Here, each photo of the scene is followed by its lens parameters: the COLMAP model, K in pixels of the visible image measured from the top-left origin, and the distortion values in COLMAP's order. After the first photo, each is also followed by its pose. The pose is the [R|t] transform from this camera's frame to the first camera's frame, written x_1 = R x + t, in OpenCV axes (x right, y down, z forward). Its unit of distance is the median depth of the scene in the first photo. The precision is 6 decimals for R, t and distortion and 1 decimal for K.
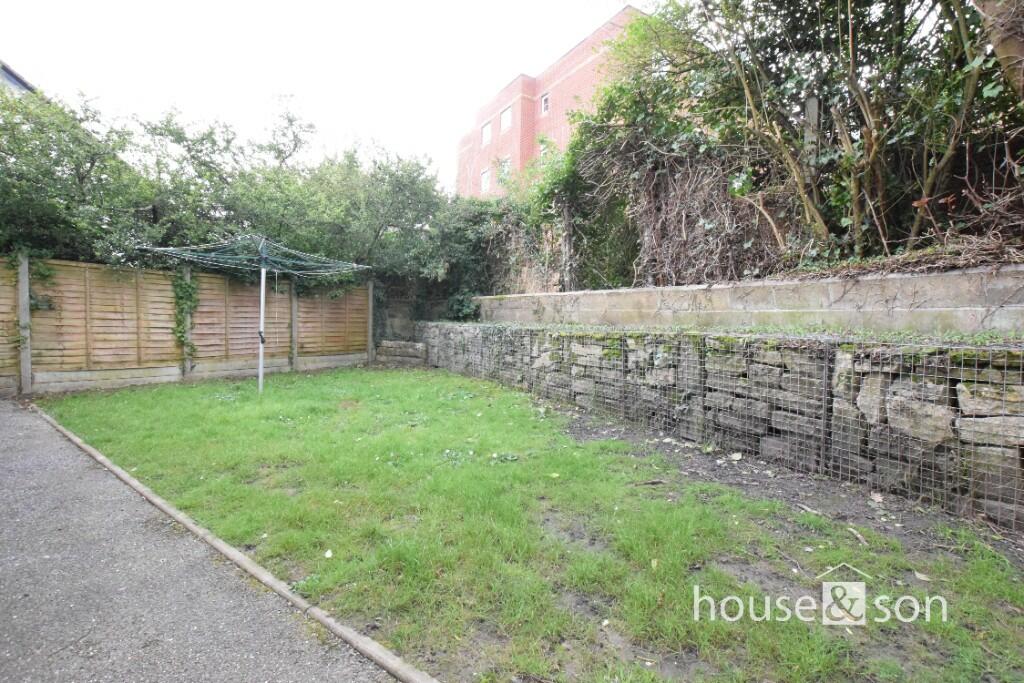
lens RADIAL K [[456.0, 0, 512.0], [0, 456.0, 341.5], [0, 0, 1]] dist [-0.012579, 0.000330]
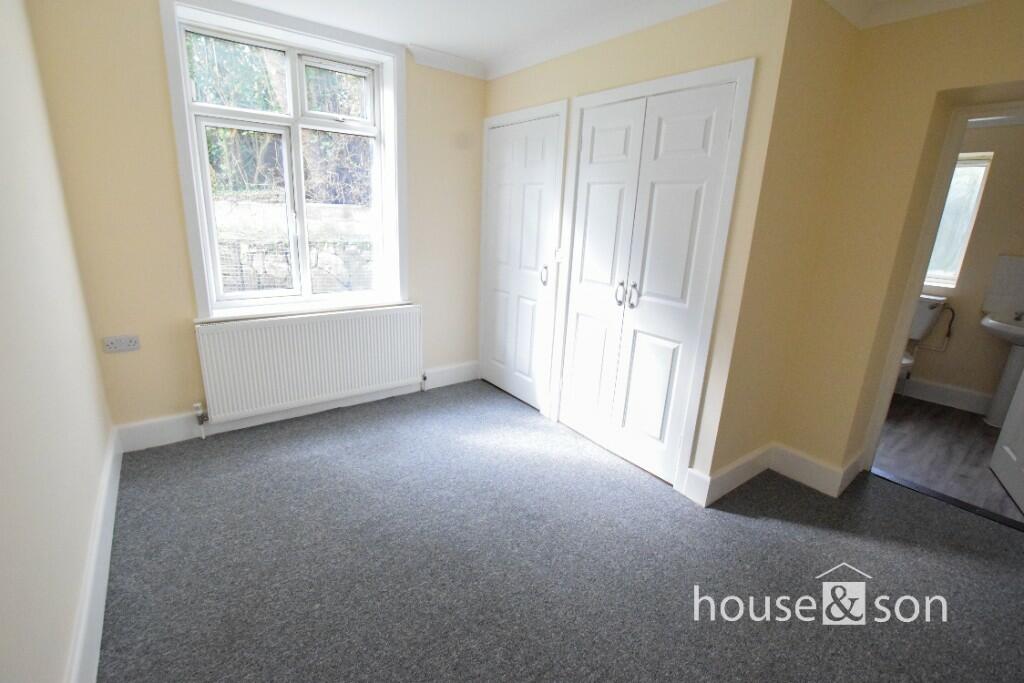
lens RADIAL K [[456.0, 0, 512.0], [0, 456.0, 341.5], [0, 0, 1]] dist [-0.012579, 0.000330]
pose [[0.309051, -0.273458, 0.910883, -0.986333], [0.003475, 0.958089, 0.286450, -0.145873], [-0.951039, -0.085363, 0.297048, -0.917561]]
